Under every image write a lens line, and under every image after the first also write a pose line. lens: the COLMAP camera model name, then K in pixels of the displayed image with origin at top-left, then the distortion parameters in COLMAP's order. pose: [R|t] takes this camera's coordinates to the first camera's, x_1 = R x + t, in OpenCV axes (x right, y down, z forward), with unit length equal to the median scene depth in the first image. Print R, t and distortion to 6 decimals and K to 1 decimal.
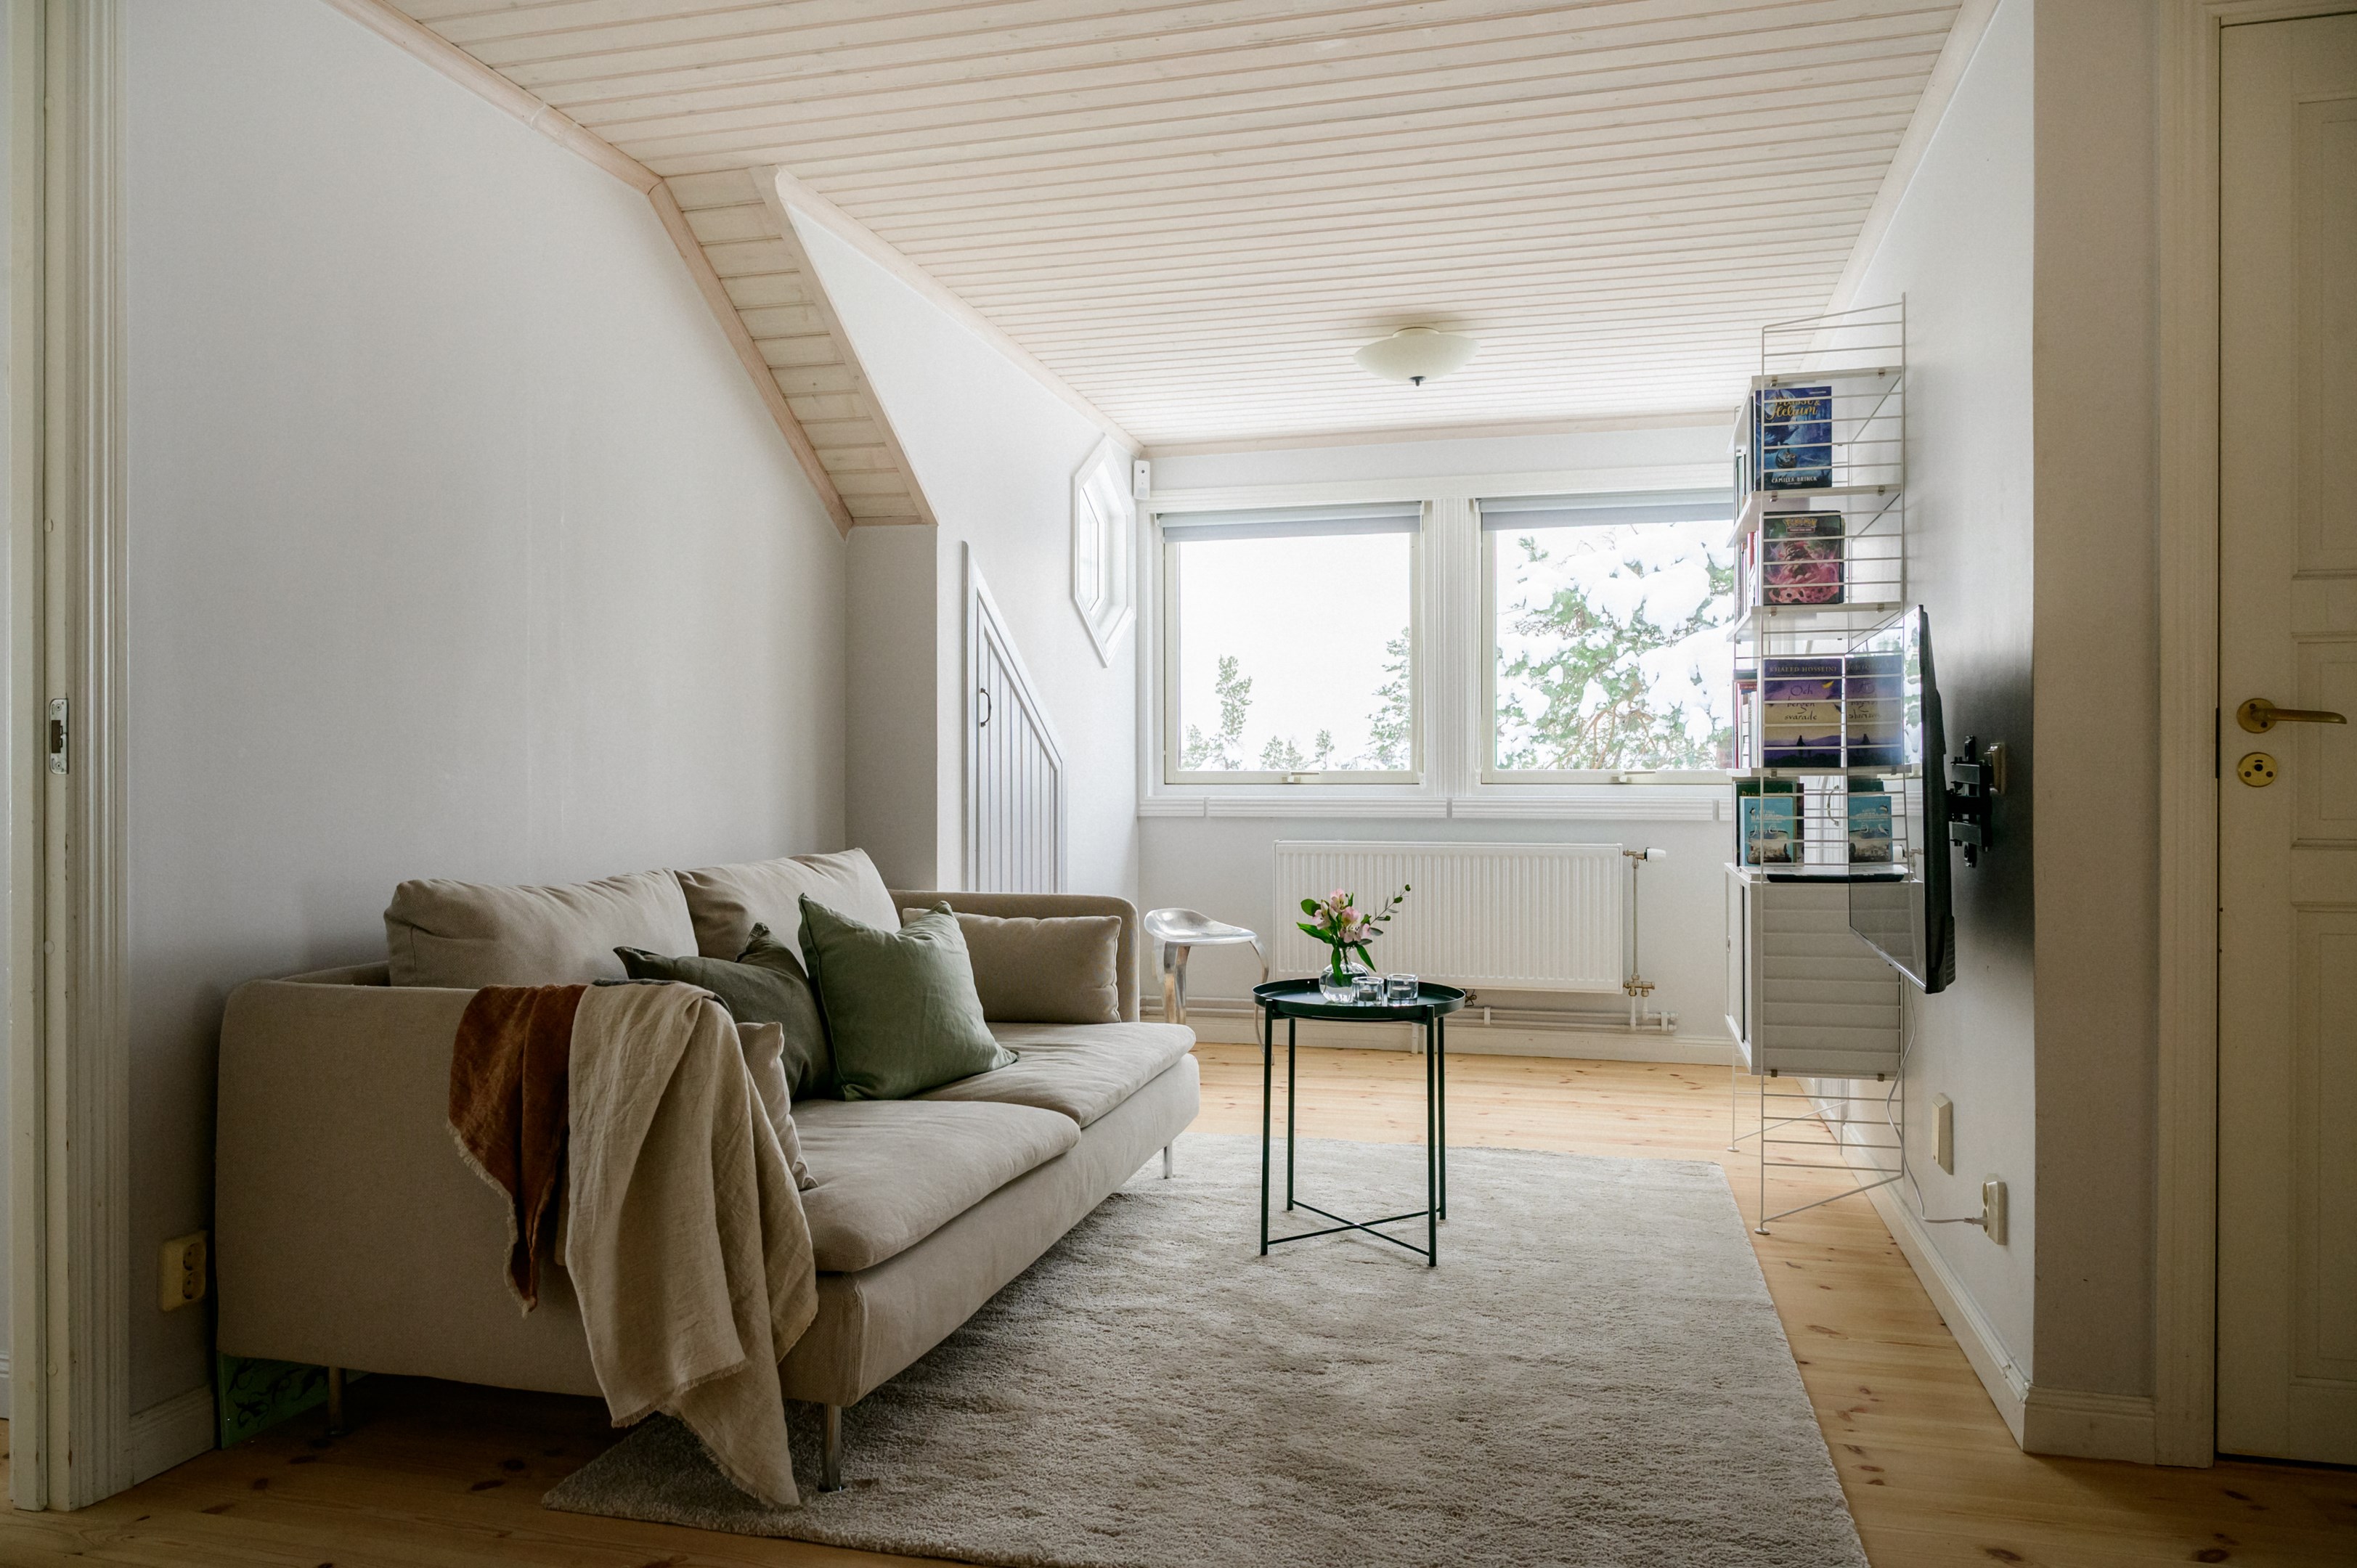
lens RADIAL K [[1651.3, 0, 1173.8], [0, 1651.3, 780.7], [0, 0, 1]] dist [0.002430, -0.001834]
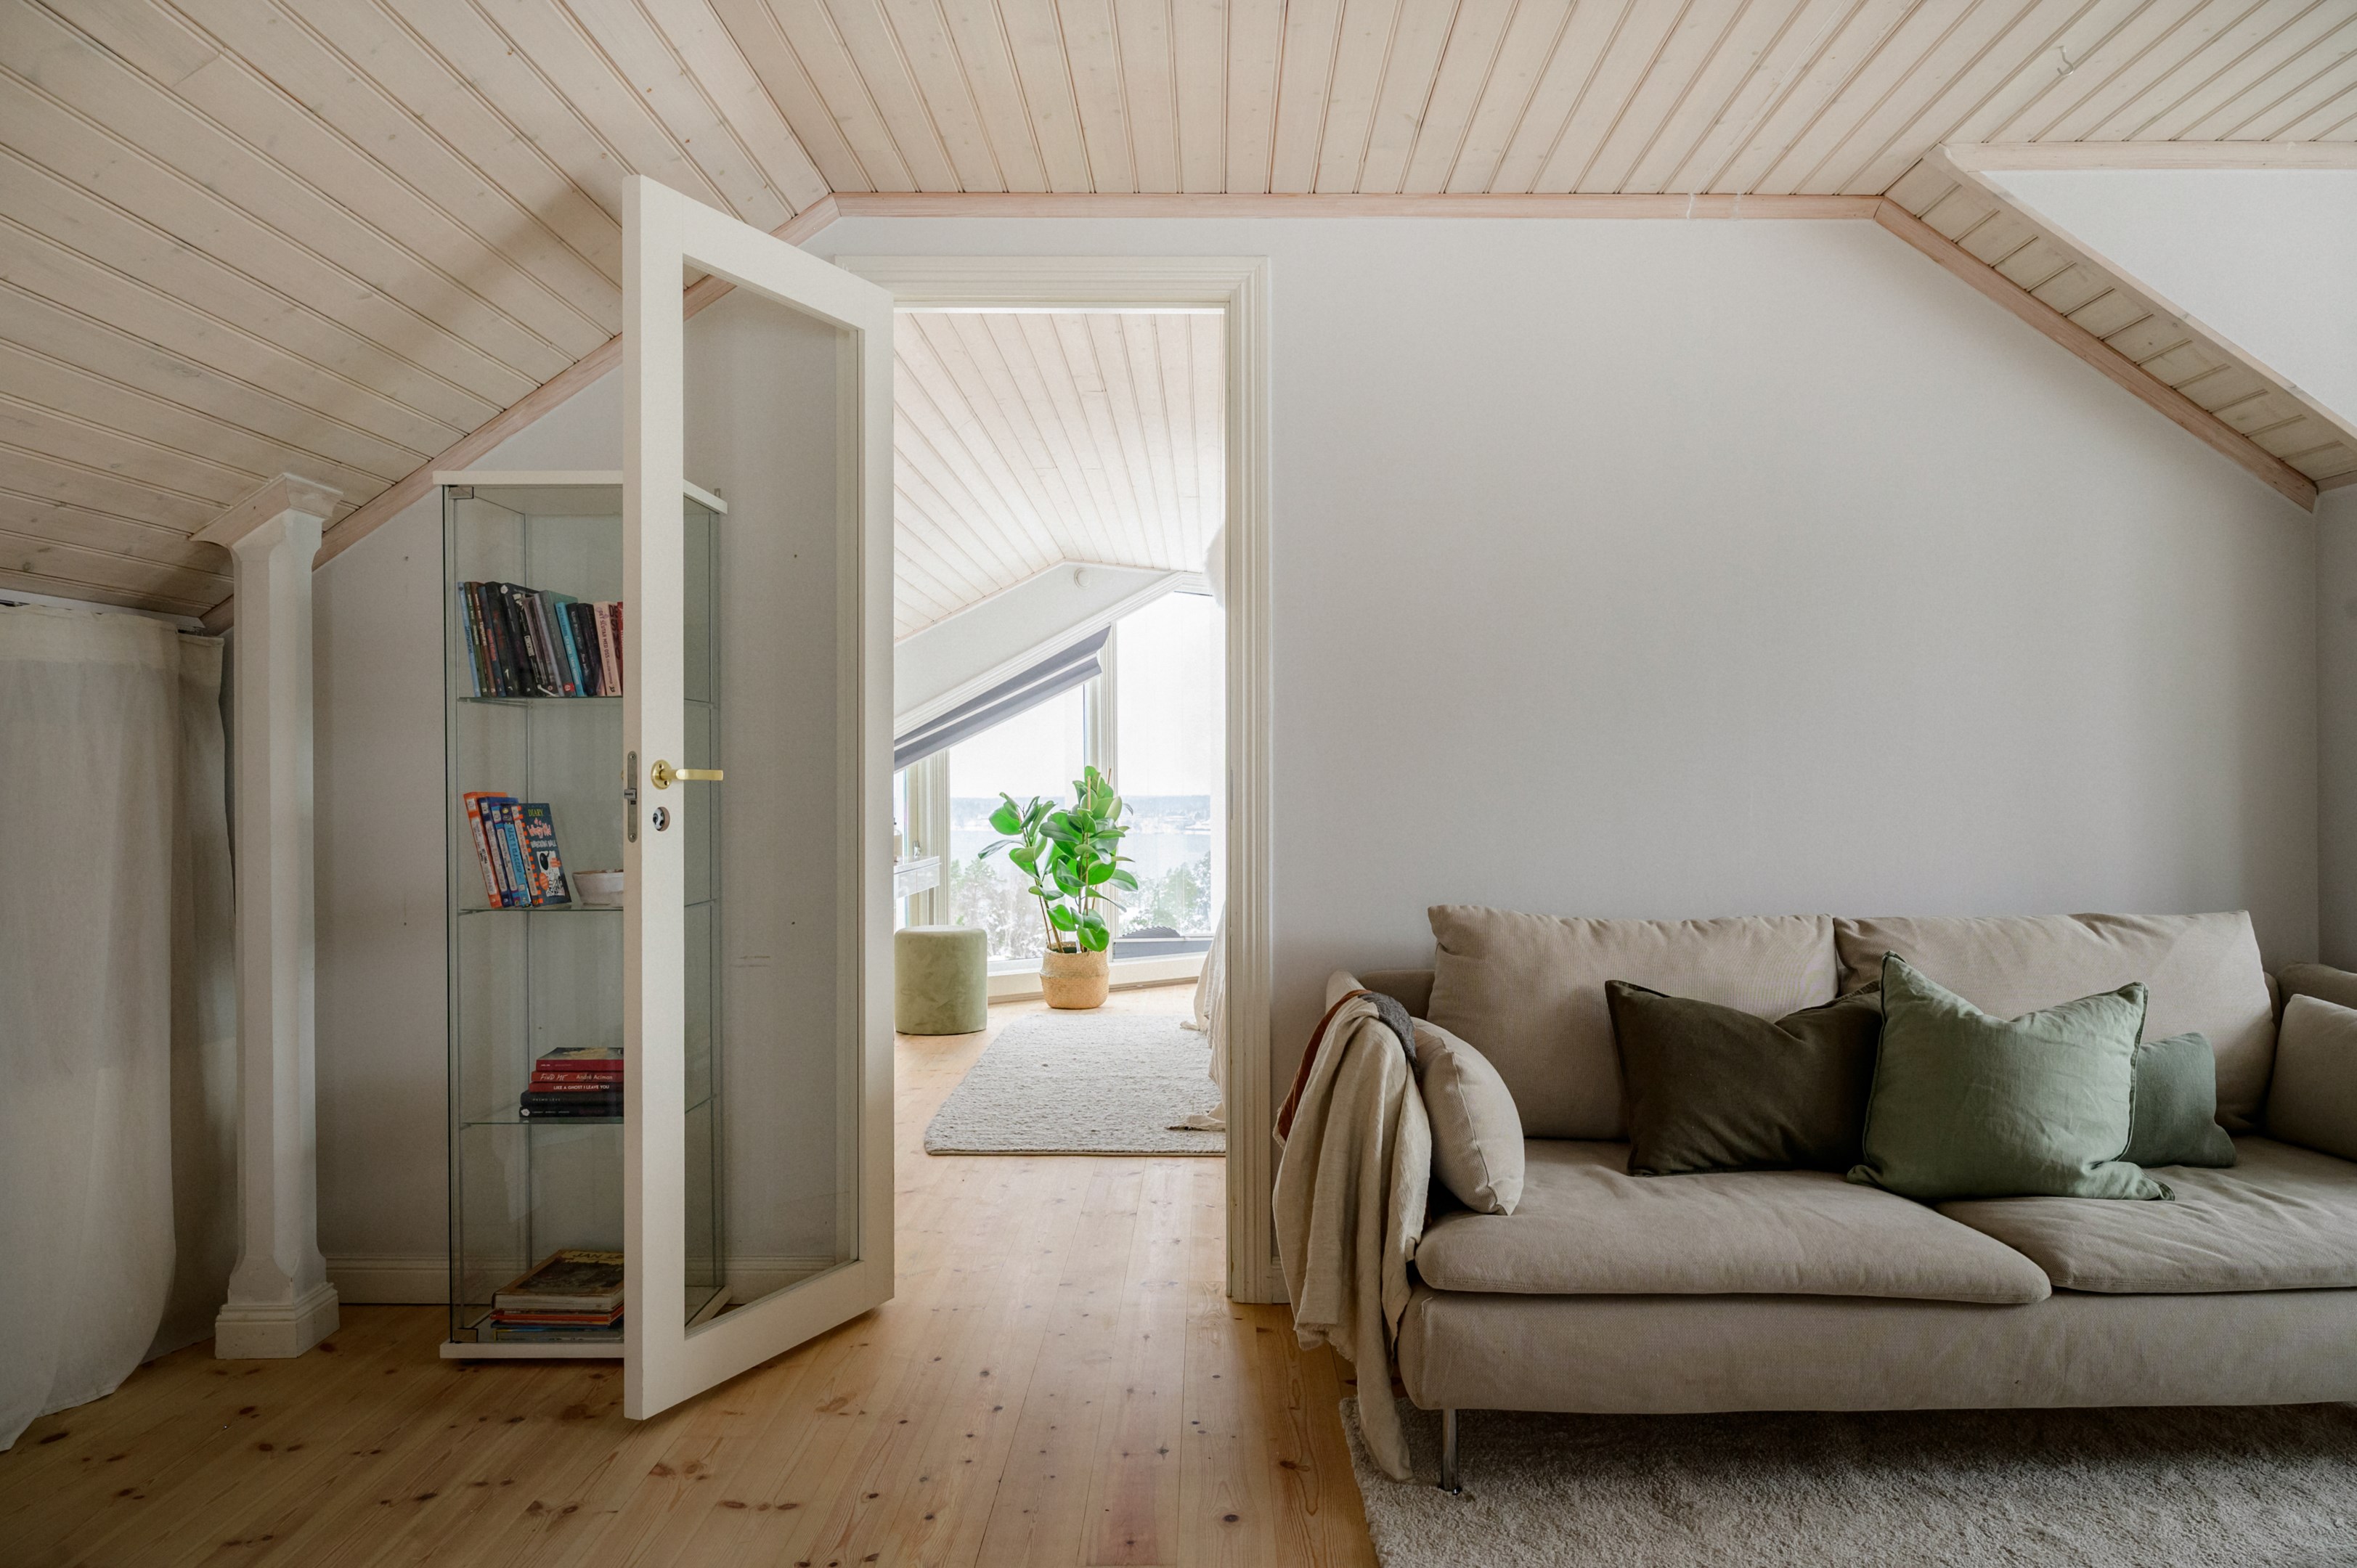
lens RADIAL K [[1696.8, 0, 1193.0], [0, 1696.8, 782.0], [0, 0, 1]] dist [0.002070, 0.000720]
pose [[0.254273, -0.007678, -0.967102, 0.599419], [0.000431, 0.999969, -0.007825, -0.018570], [0.967132, 0.001573, 0.254269, 0.401678]]
